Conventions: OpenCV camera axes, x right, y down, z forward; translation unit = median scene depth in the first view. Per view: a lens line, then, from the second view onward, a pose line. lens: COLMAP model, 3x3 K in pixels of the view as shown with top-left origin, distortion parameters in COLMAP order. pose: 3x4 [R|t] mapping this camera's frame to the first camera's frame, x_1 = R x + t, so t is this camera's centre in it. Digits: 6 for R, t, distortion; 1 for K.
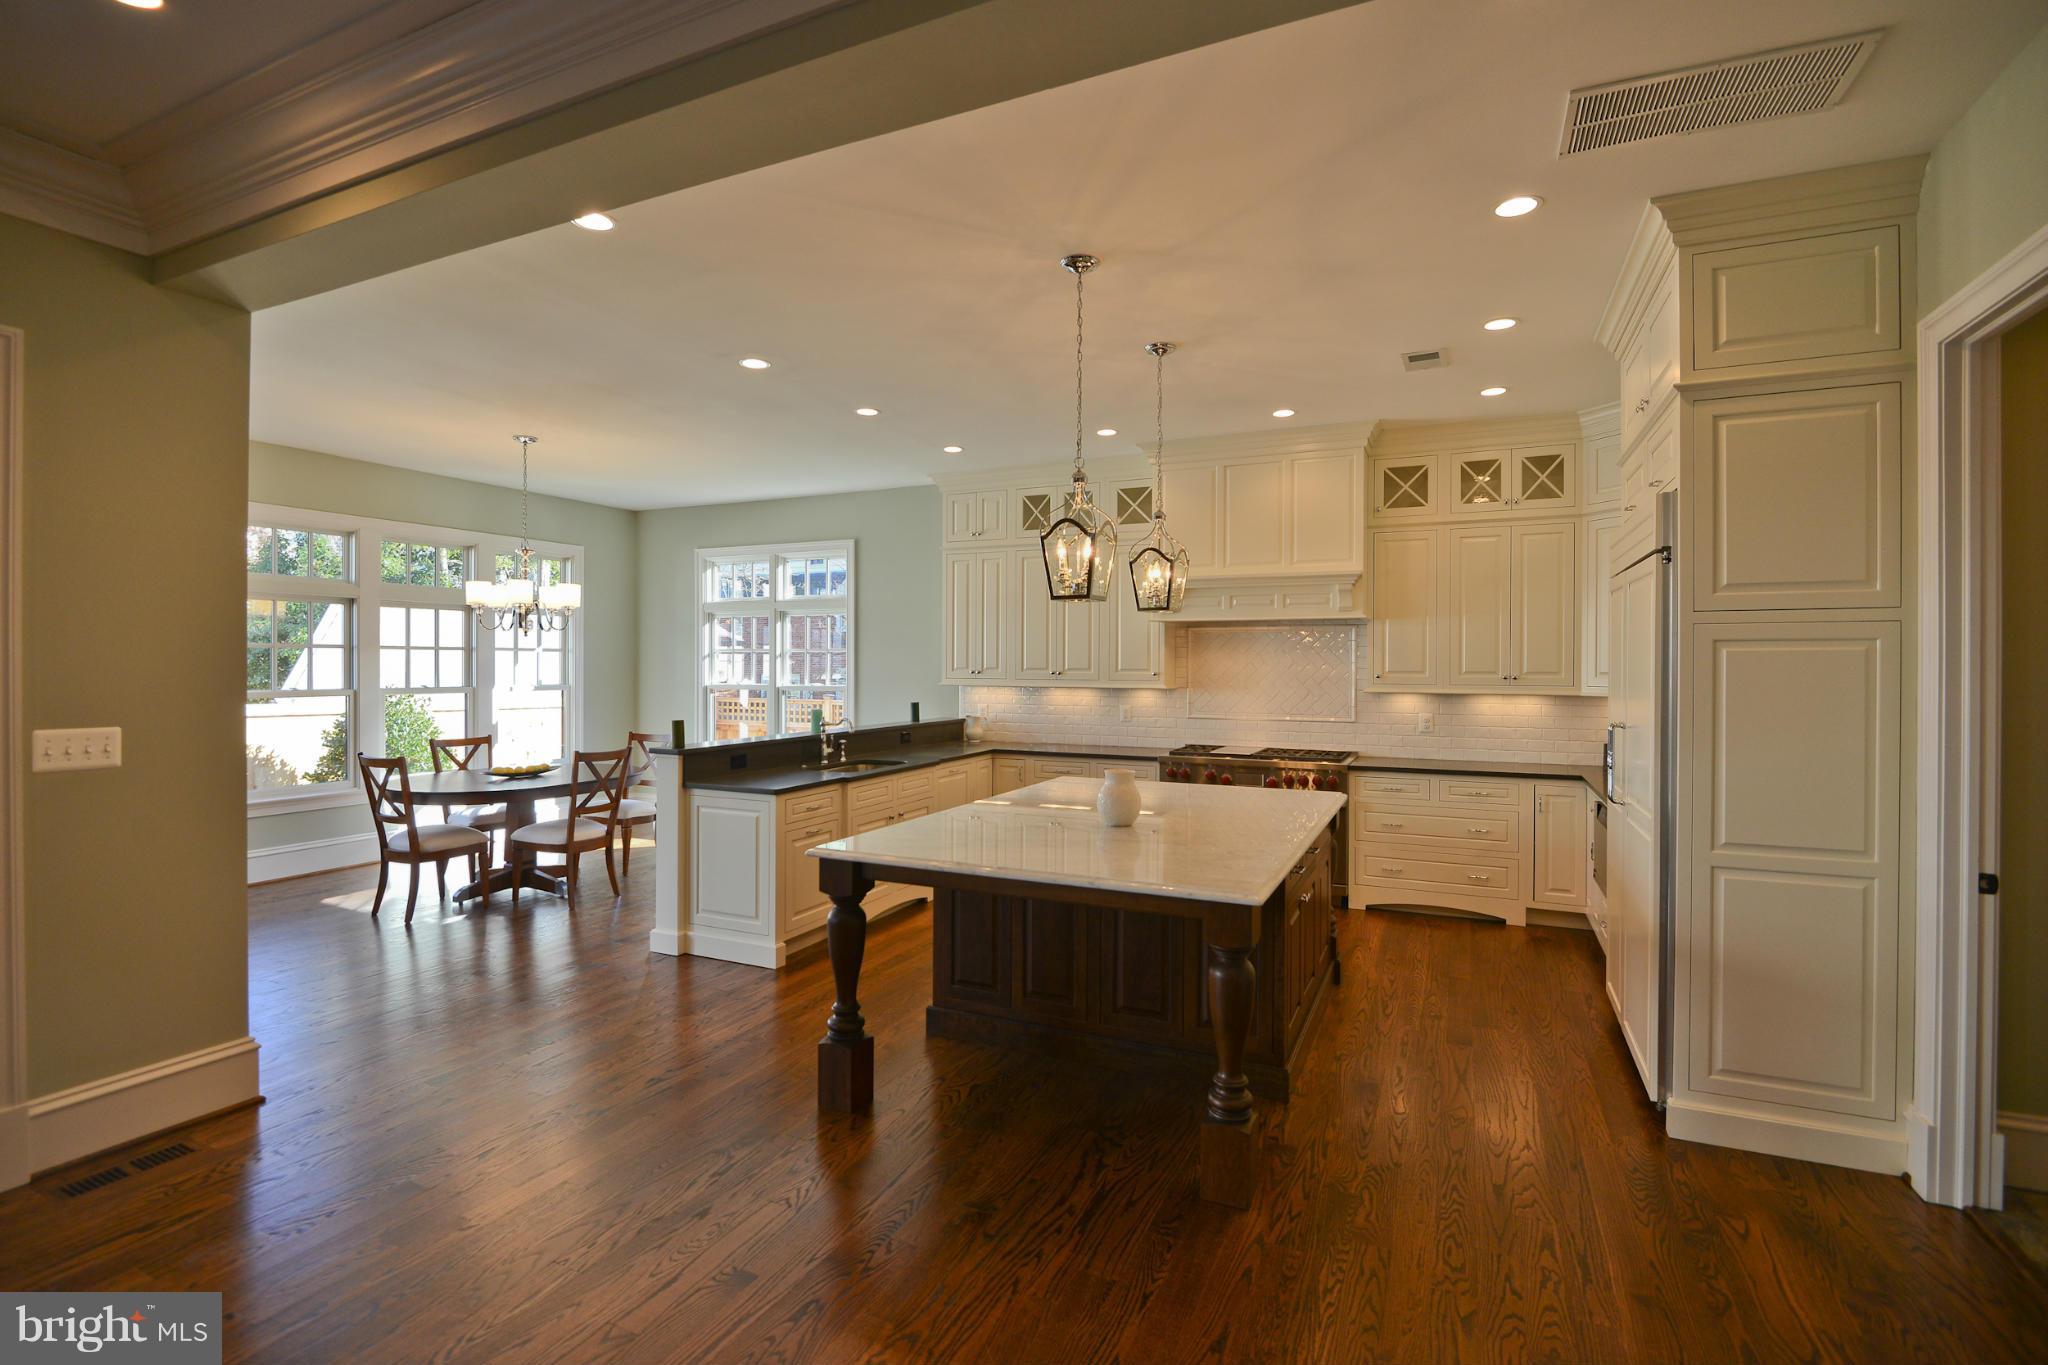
lens RADIAL K [[938.2, 0, 1021.2], [0, 938.2, 669.8], [0, 0, 1]] dist [-0.001226, -0.011692]
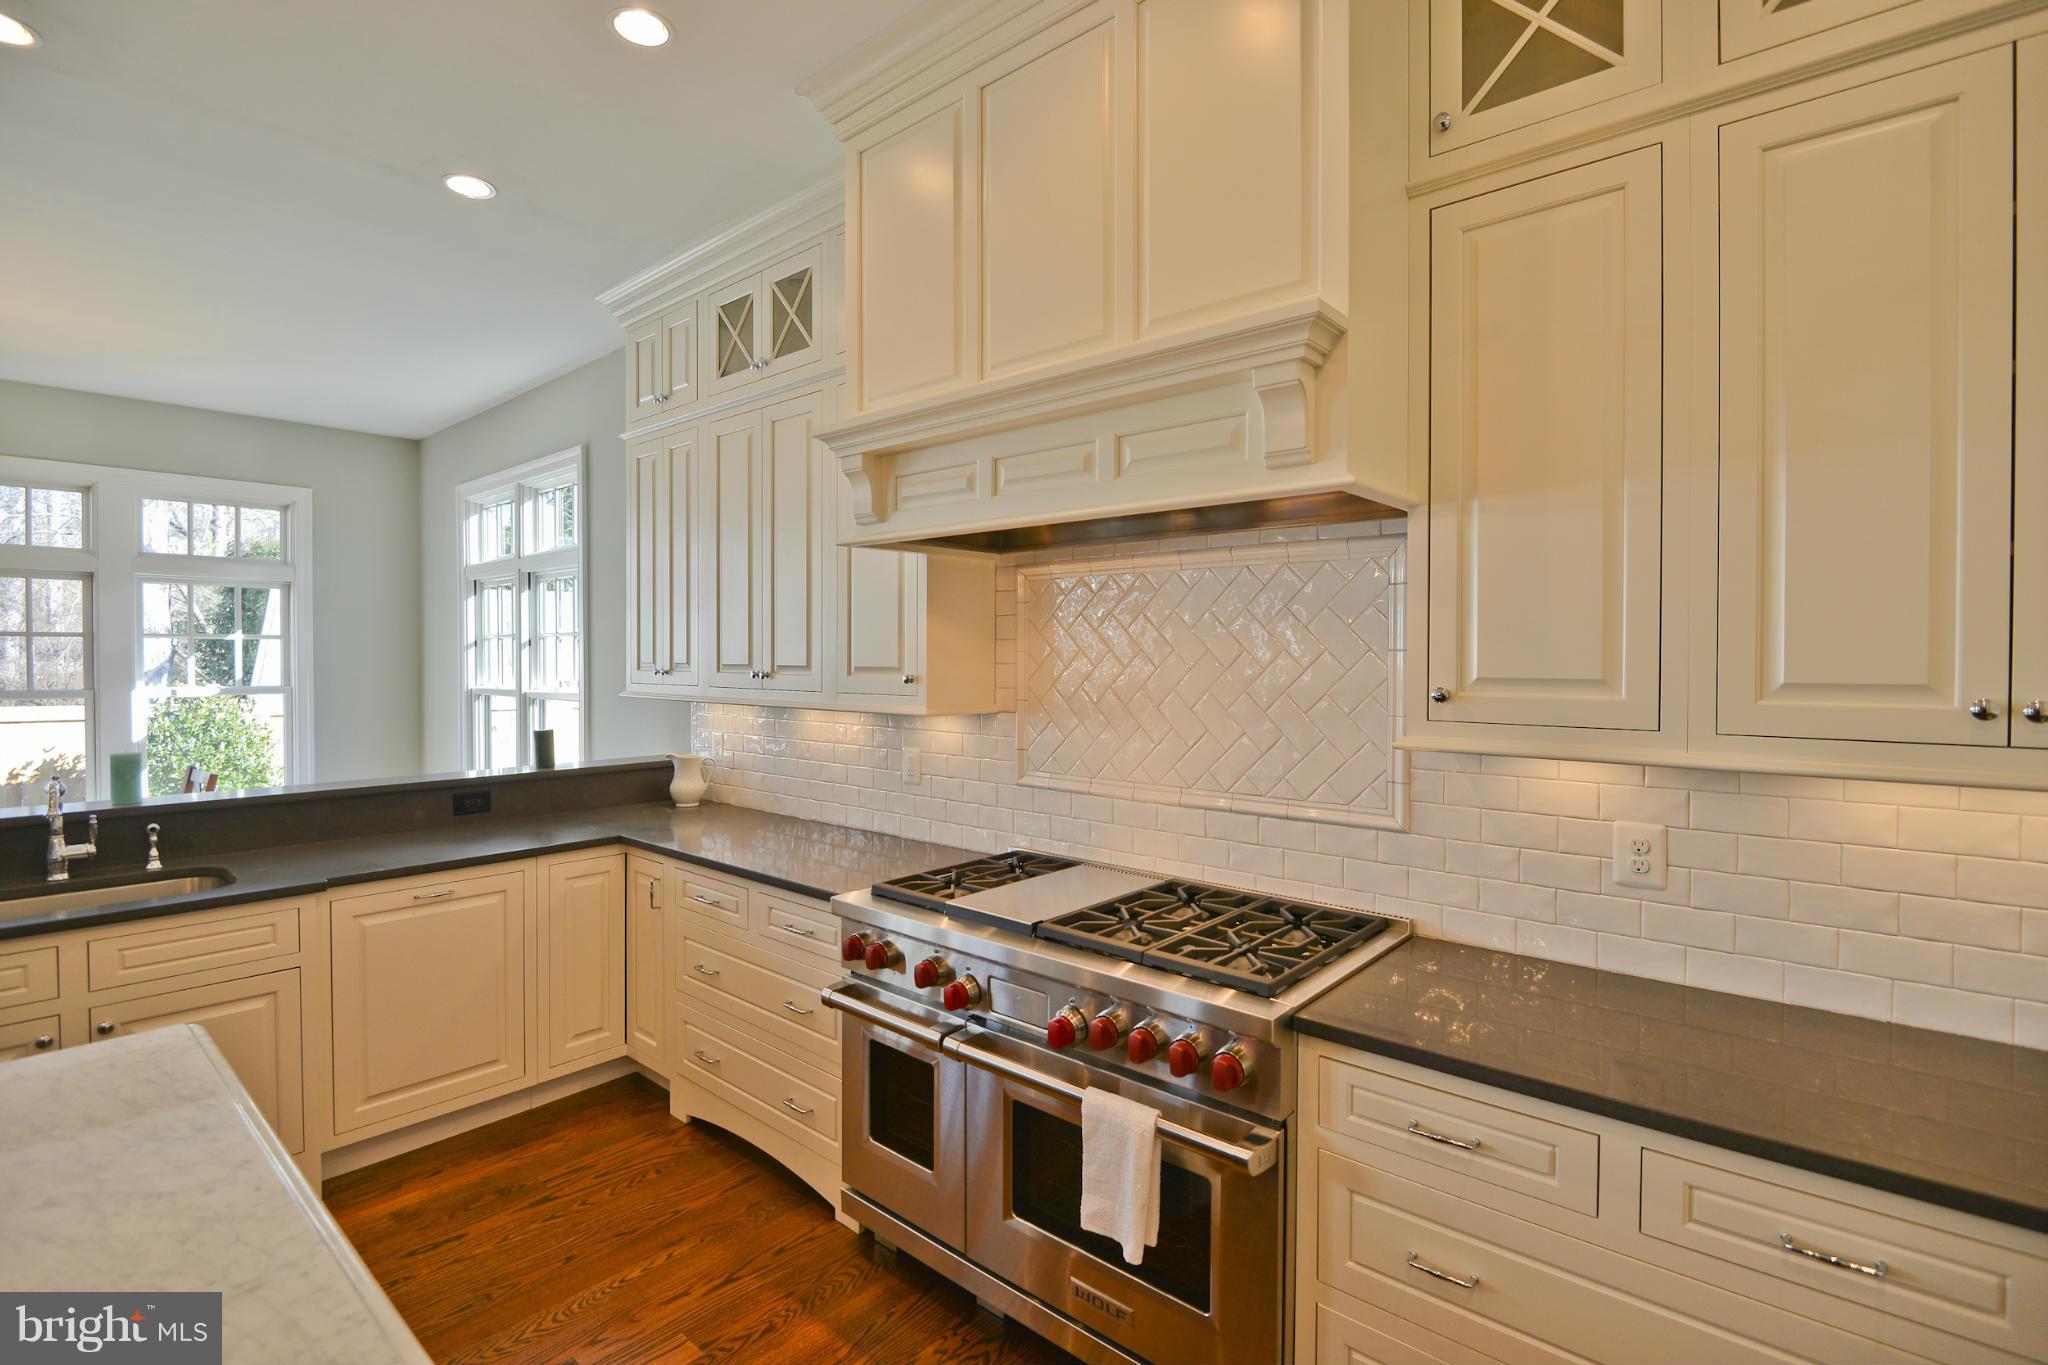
lens RADIAL K [[938.2, 0, 1021.2], [0, 938.2, 669.8], [0, 0, 1]] dist [-0.001226, -0.011692]
pose [[0.959466, 0.002769, -0.281812, 0.290413], [-0.000843, 0.999975, 0.006956, -0.002483], [0.281824, -0.006436, 0.959444, 0.588069]]
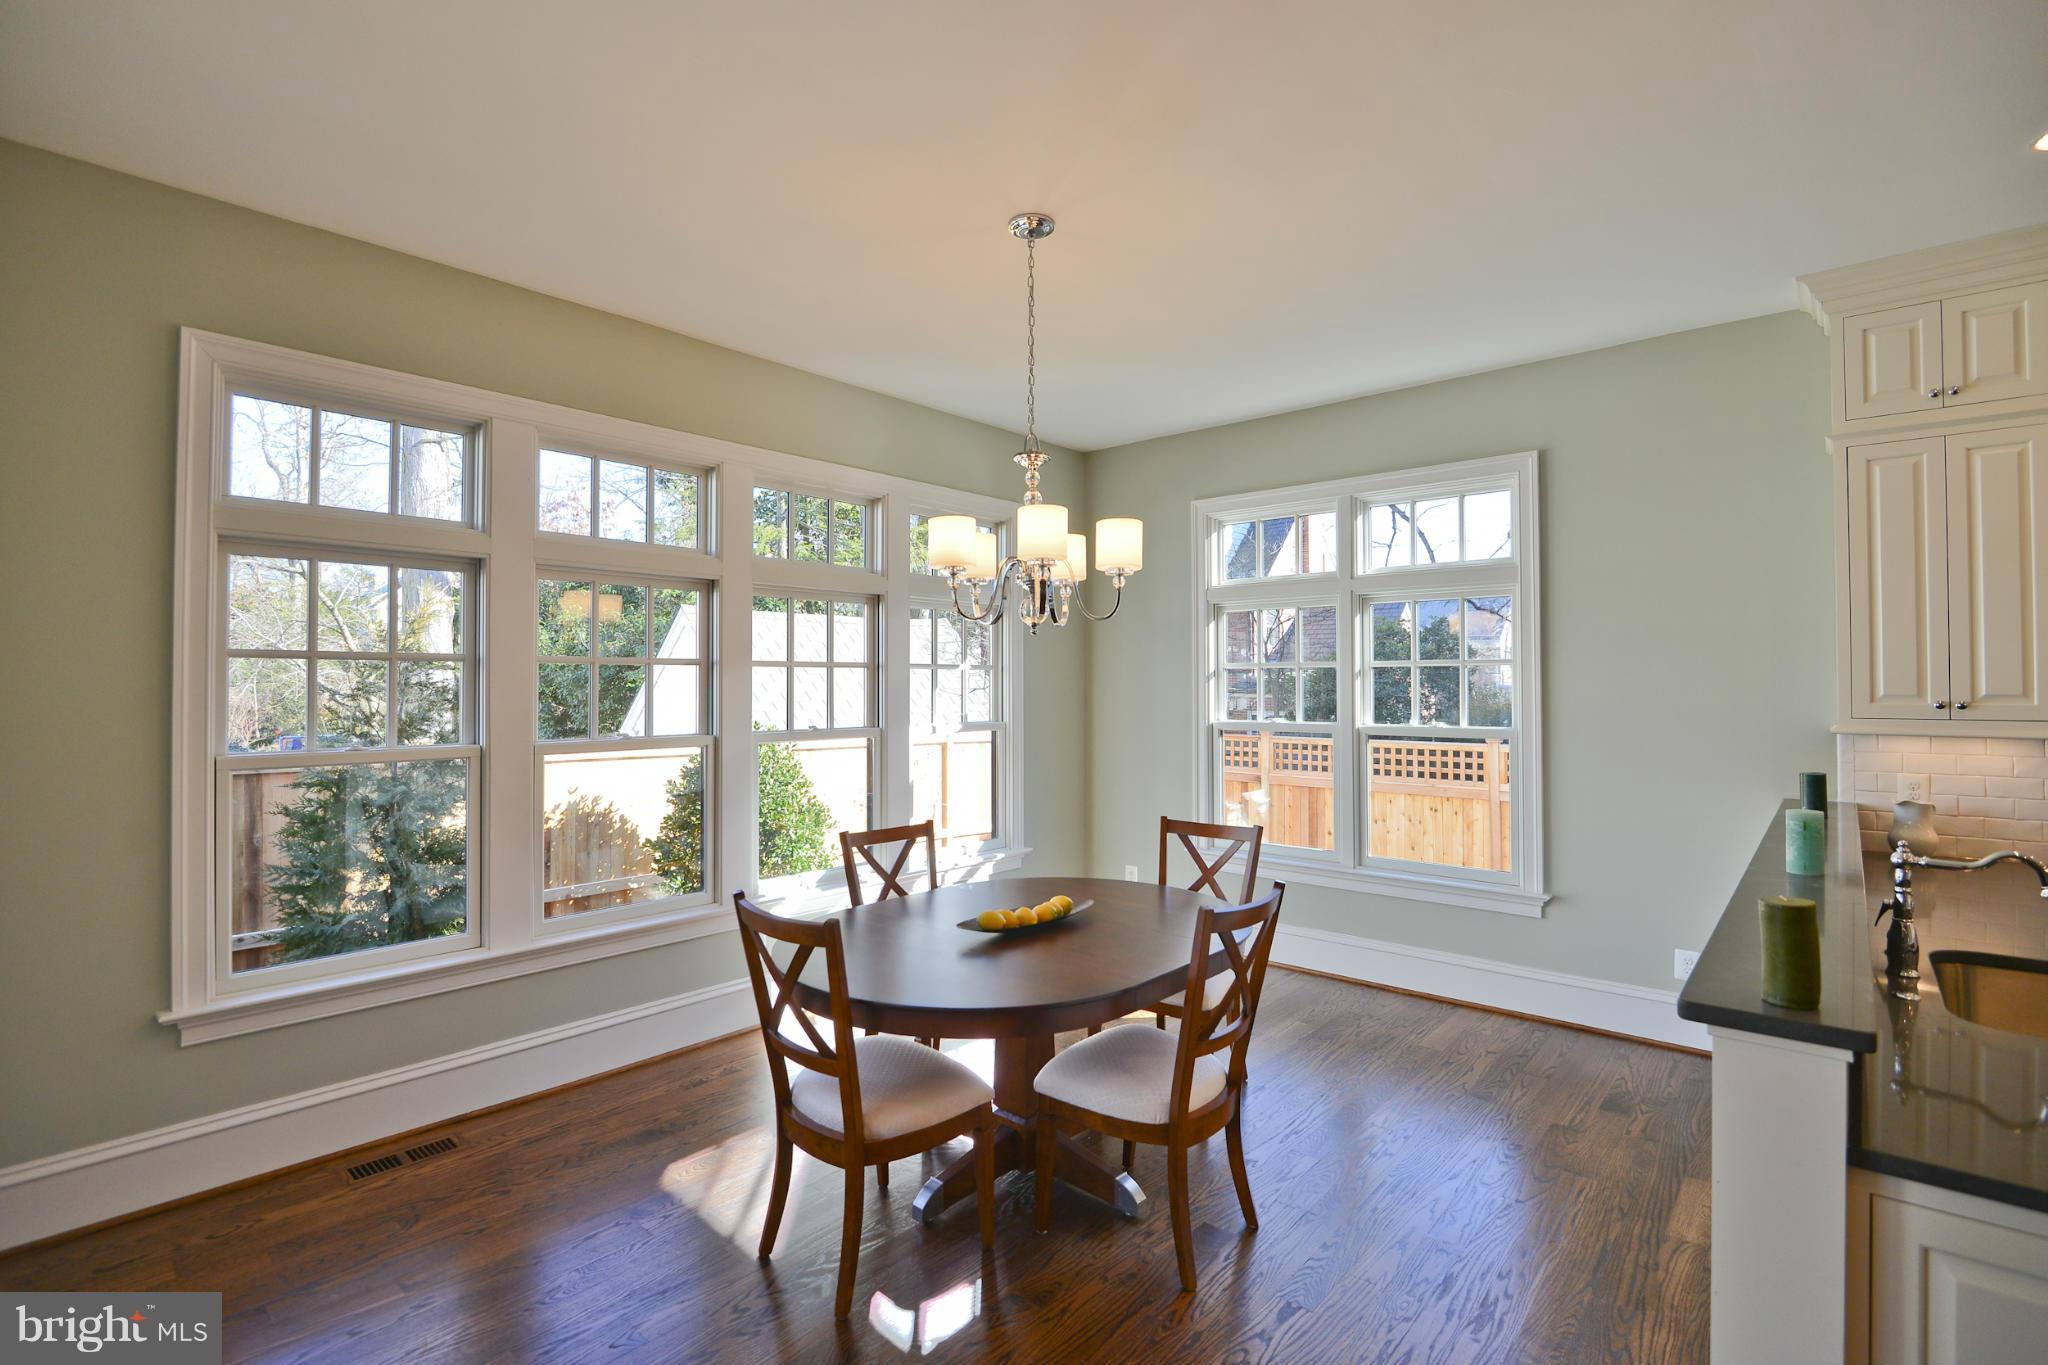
lens RADIAL K [[938.2, 0, 1021.2], [0, 938.2, 669.8], [0, 0, 1]] dist [-0.001226, -0.011692]
pose [[0.960034, -0.009570, -0.279719, -0.356426], [0.003228, 0.999727, -0.023124, -0.005585], [0.279865, 0.021297, 0.959803, 0.478563]]
